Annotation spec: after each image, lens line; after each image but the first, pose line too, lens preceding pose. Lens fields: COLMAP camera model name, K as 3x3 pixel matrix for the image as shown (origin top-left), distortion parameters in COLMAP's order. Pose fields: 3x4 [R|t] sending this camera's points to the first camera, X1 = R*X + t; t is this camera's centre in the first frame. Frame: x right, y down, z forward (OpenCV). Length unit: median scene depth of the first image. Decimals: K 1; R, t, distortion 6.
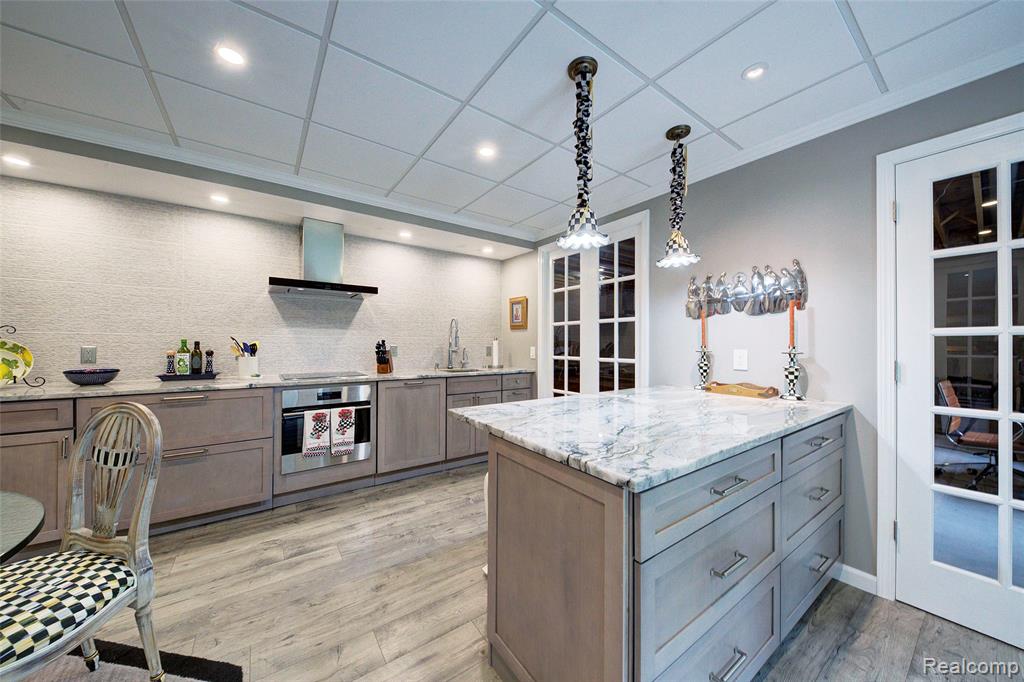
lens RADIAL K [[349.2, 0, 511.4], [0, 349.2, 341.9], [0, 0, 1]] dist [-0.000786, -0.003511]
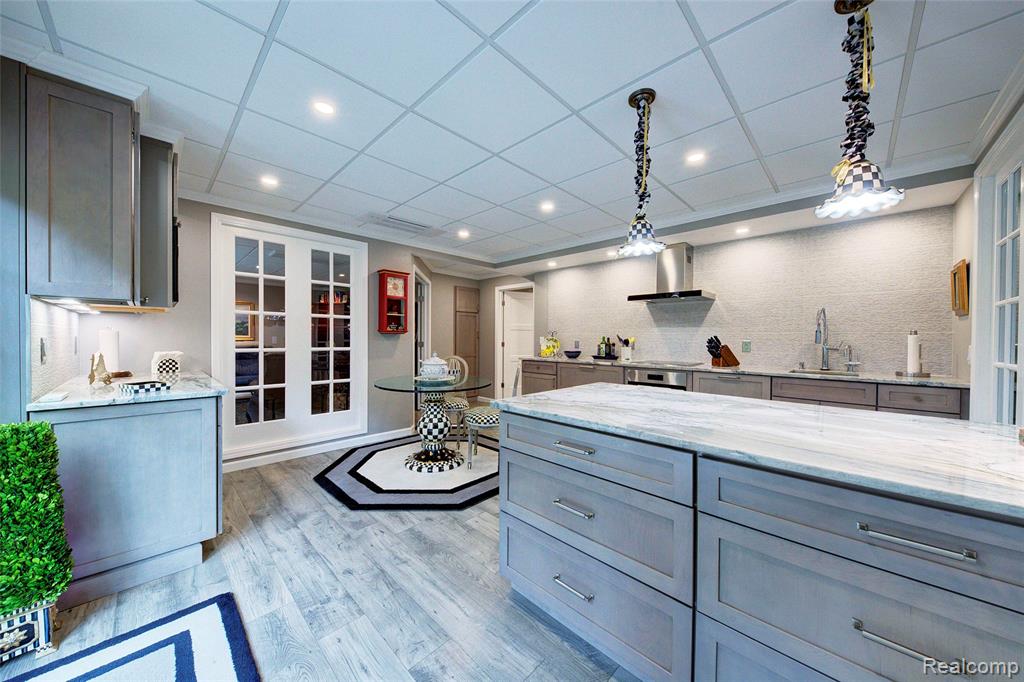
lens RADIAL K [[349.2, 0, 512.2], [0, 349.2, 339.9], [0, 0, 1]] dist [-0.000786, -0.003511]
pose [[0.176538, 0.005749, -0.984277, 0.729086], [0.004876, 0.999966, 0.006715, -0.004082], [0.984282, -0.005985, 0.176504, 0.209553]]
